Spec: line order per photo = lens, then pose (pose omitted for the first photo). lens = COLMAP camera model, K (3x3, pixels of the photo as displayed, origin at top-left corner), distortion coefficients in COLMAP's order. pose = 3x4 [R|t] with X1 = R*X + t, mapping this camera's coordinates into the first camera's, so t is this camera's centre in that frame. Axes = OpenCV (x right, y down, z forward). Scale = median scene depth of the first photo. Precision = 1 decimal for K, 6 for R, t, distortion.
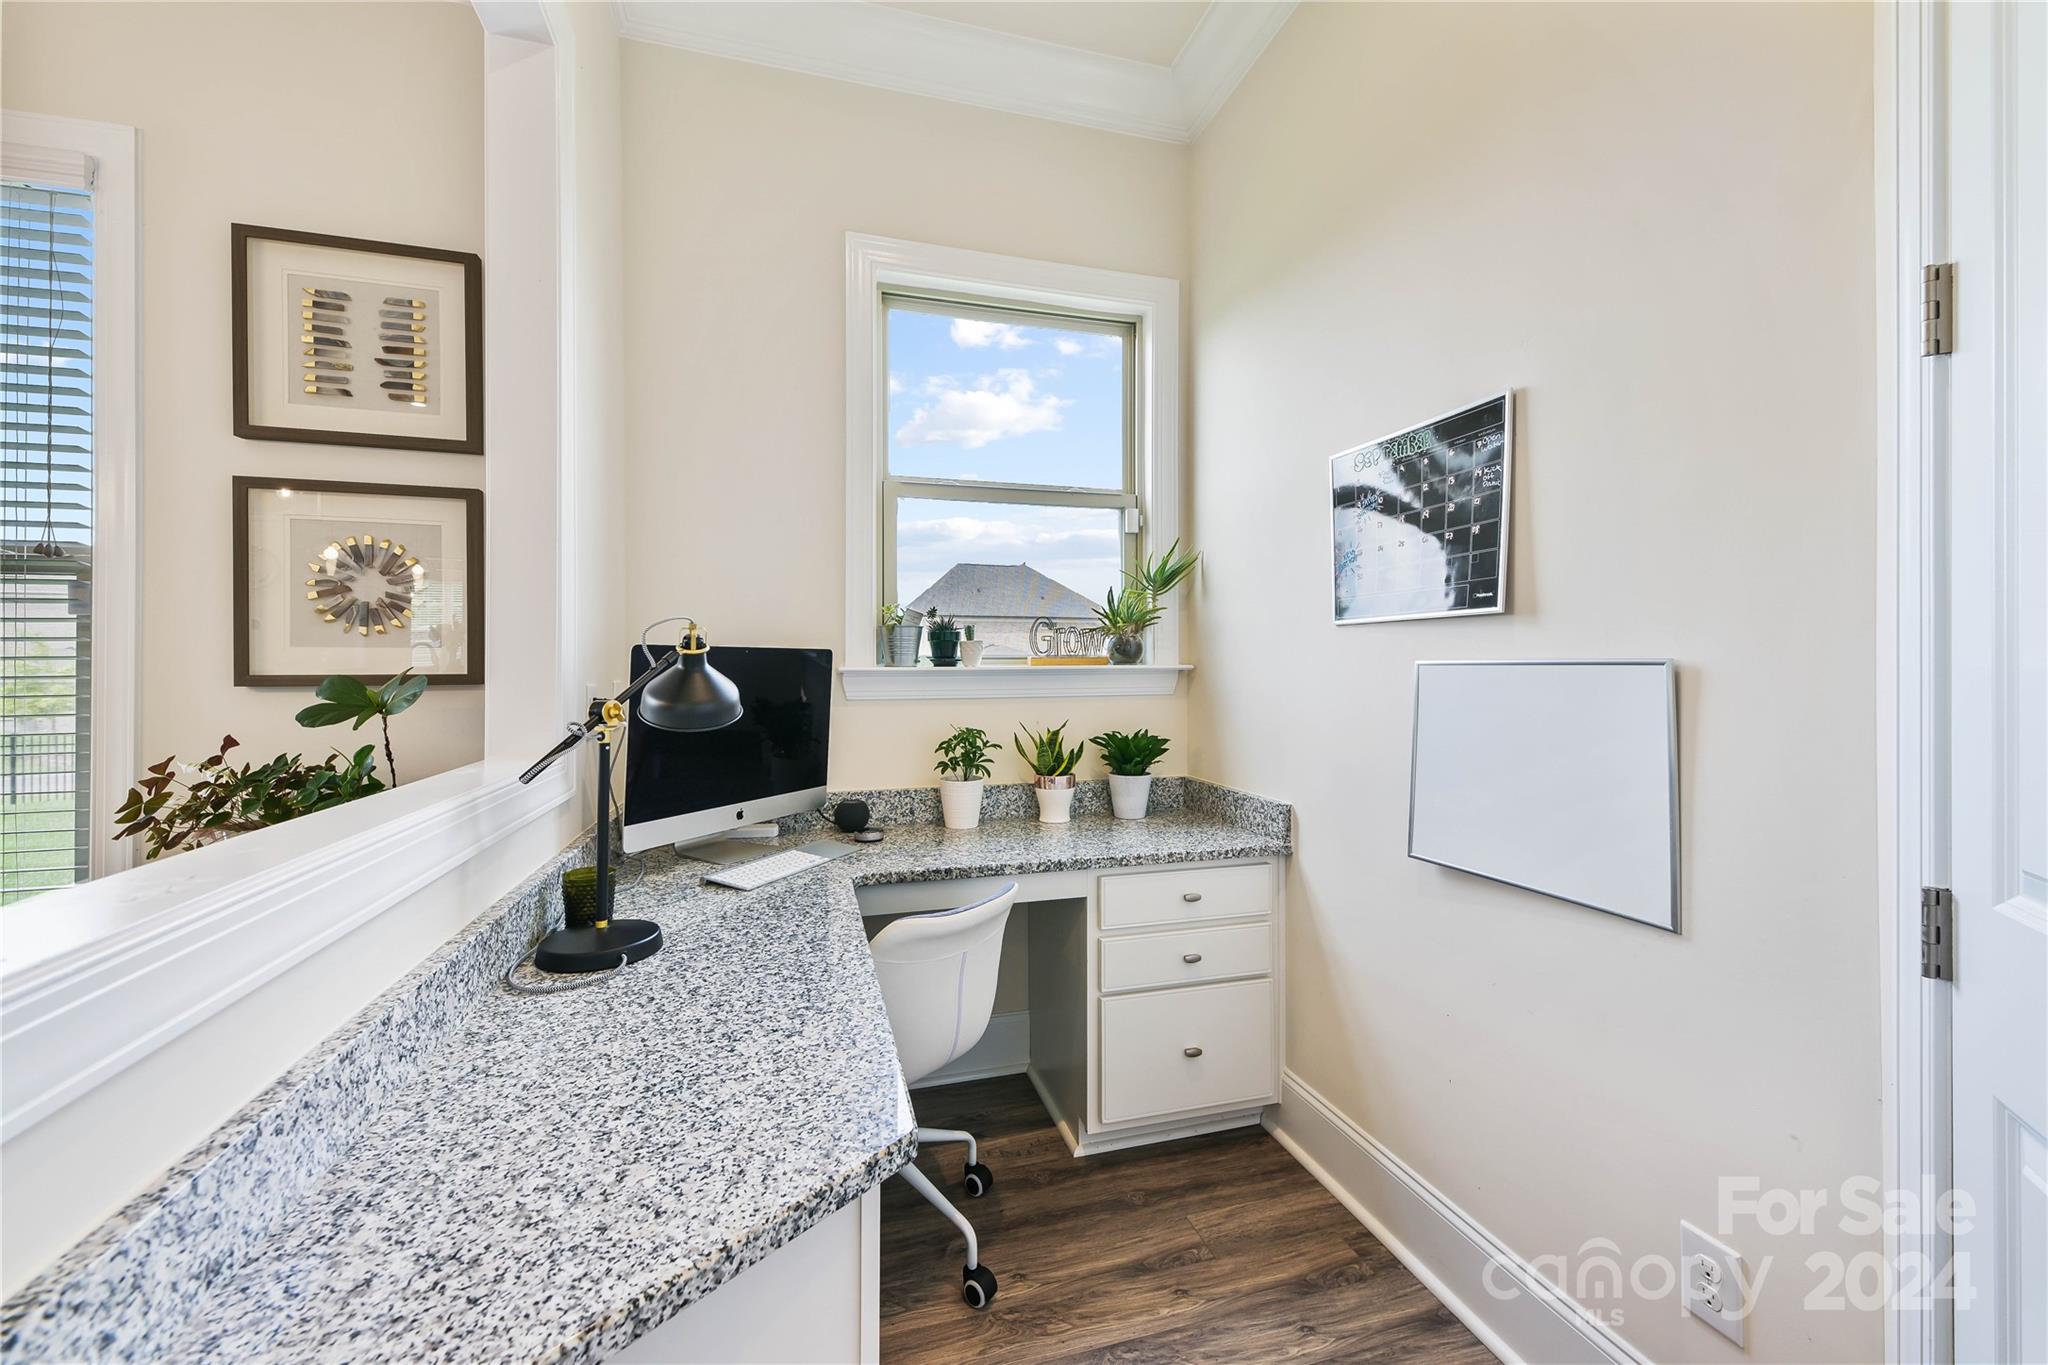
lens RADIAL K [[823.3, 0, 1034.3], [0, 823.3, 671.9], [0, 0, 1]] dist [0.018067, -0.009591]
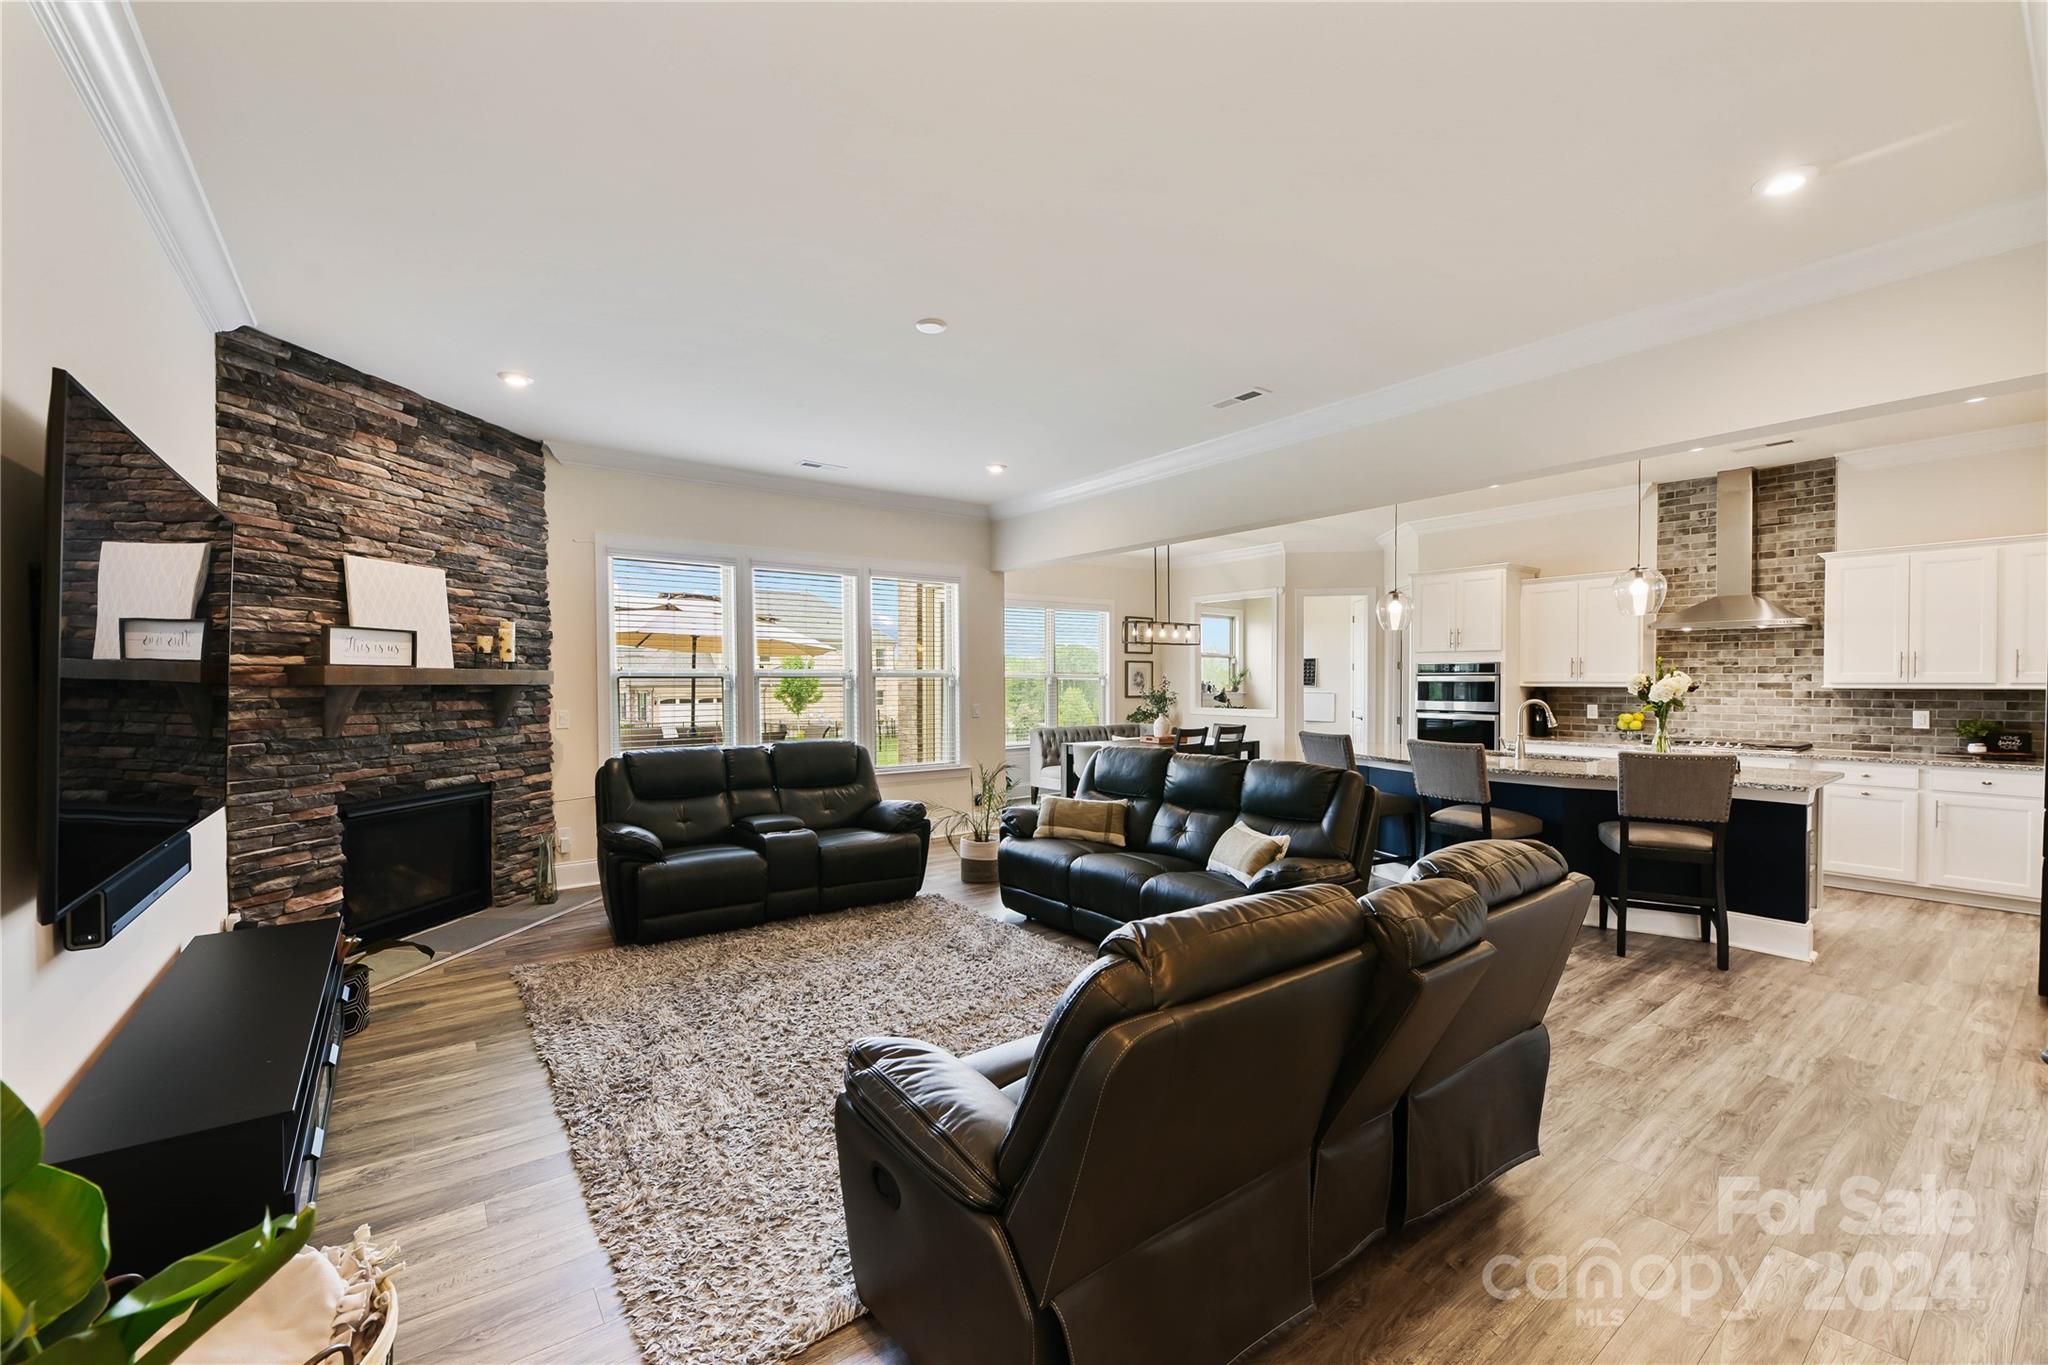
lens RADIAL K [[823.3, 0, 1030.7], [0, 823.3, 693.9], [0, 0, 1]] dist [0.018067, -0.009591]
pose [[0.932095, -0.004906, 0.362180, -3.433557], [0.000343, 0.999920, 0.012660, -0.076695], [-0.362213, -0.011676, 0.932022, -3.826439]]
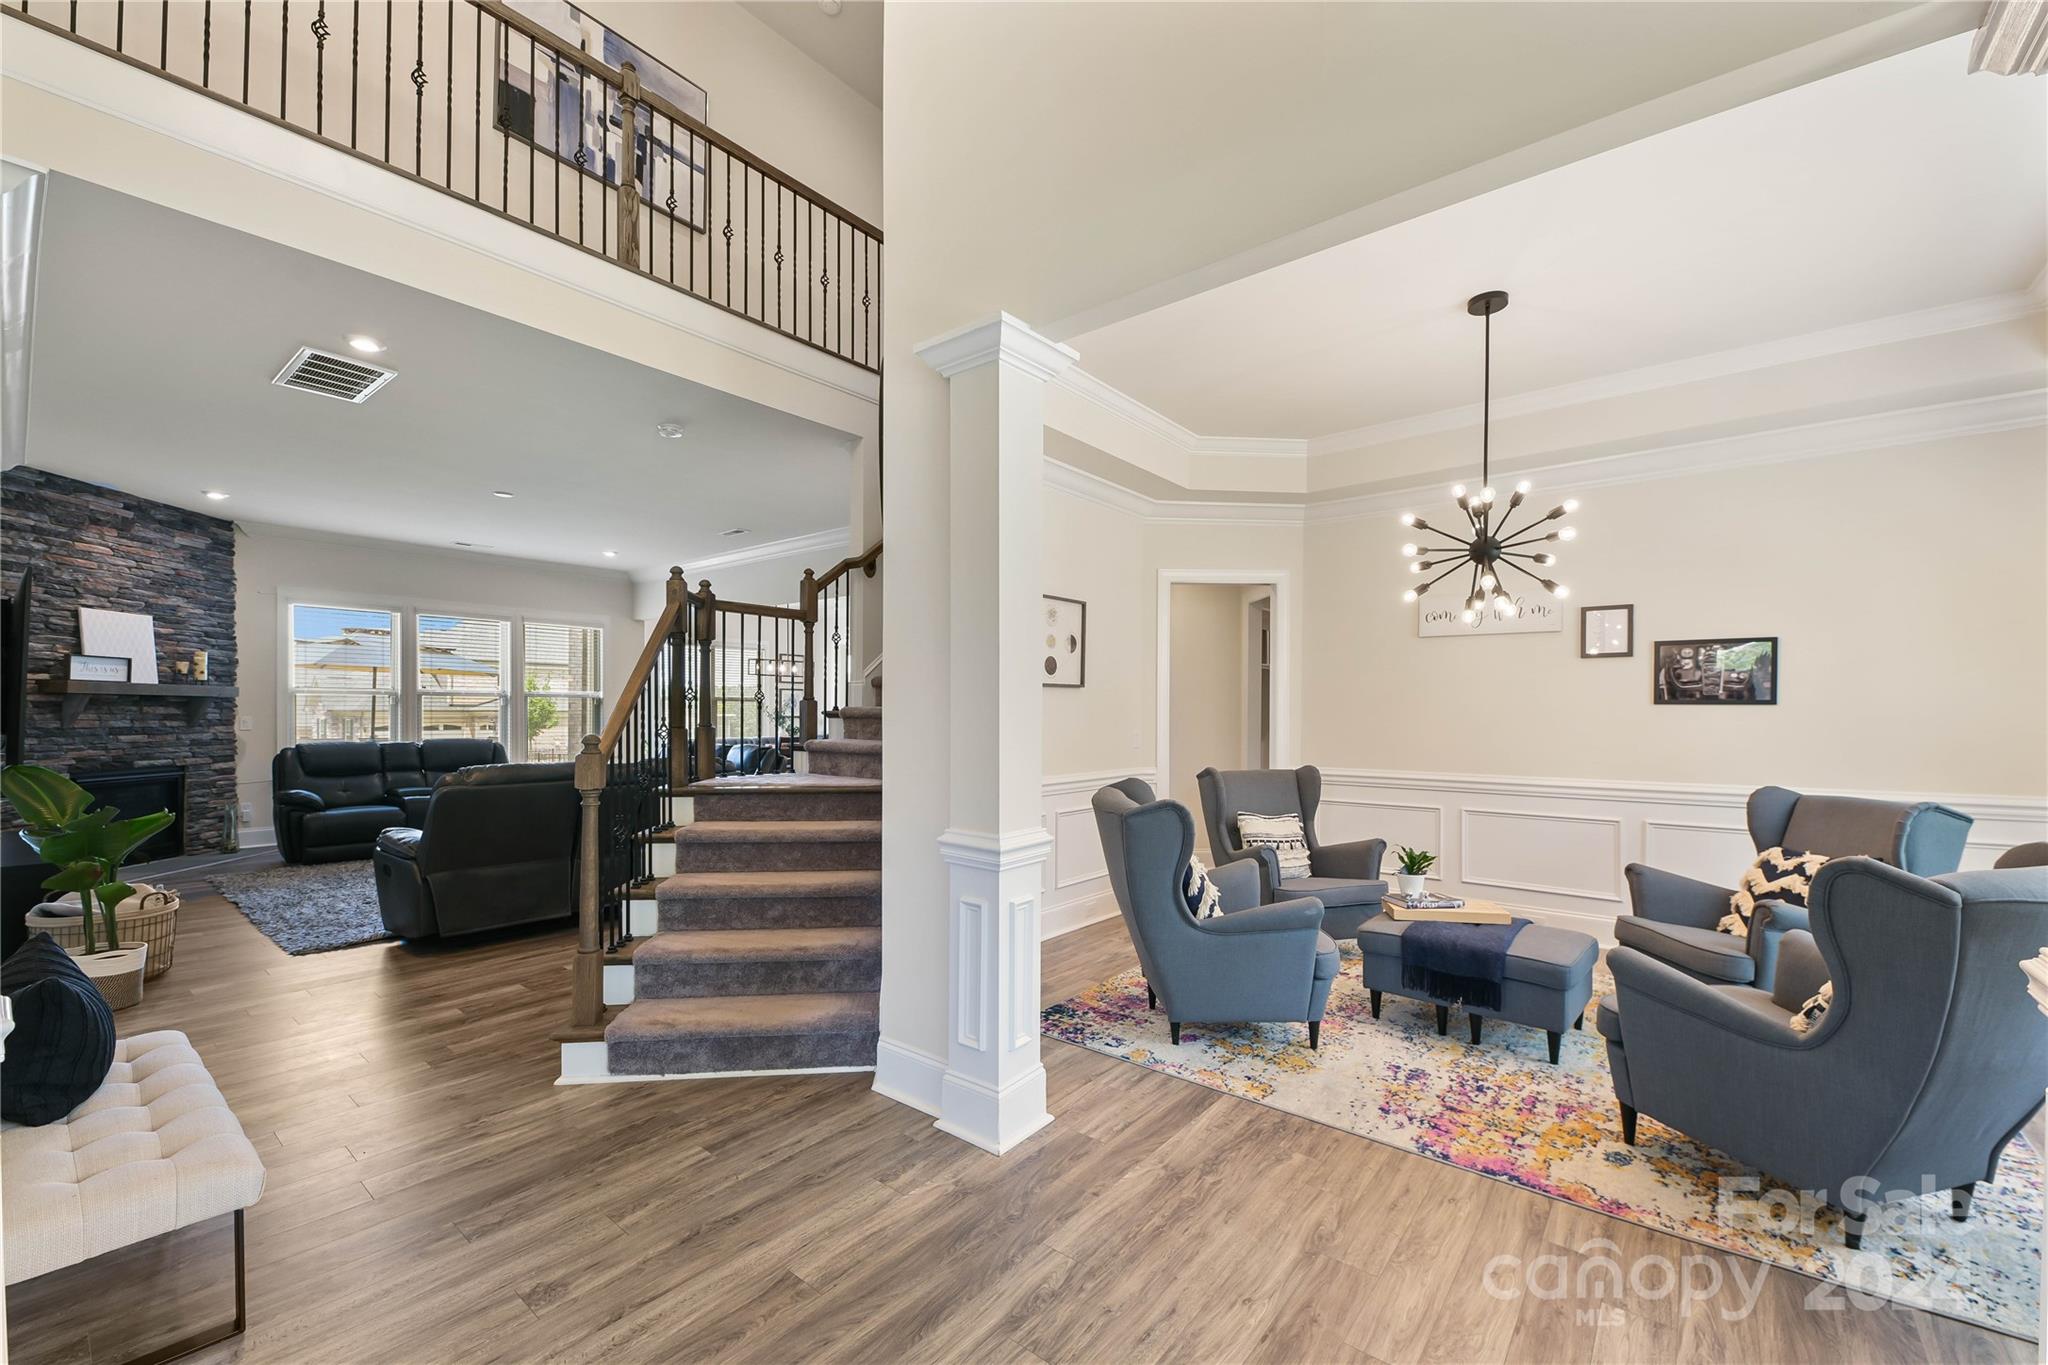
lens RADIAL K [[823.3, 0, 1024.5], [0, 823.3, 708.2], [0, 0, 1]] dist [0.018067, -0.009591]
pose [[0.816844, 0.007931, 0.576804, -3.171107], [-0.004611, 0.999963, -0.007220, -0.012819], [-0.576841, 0.003238, 0.816850, -5.849159]]
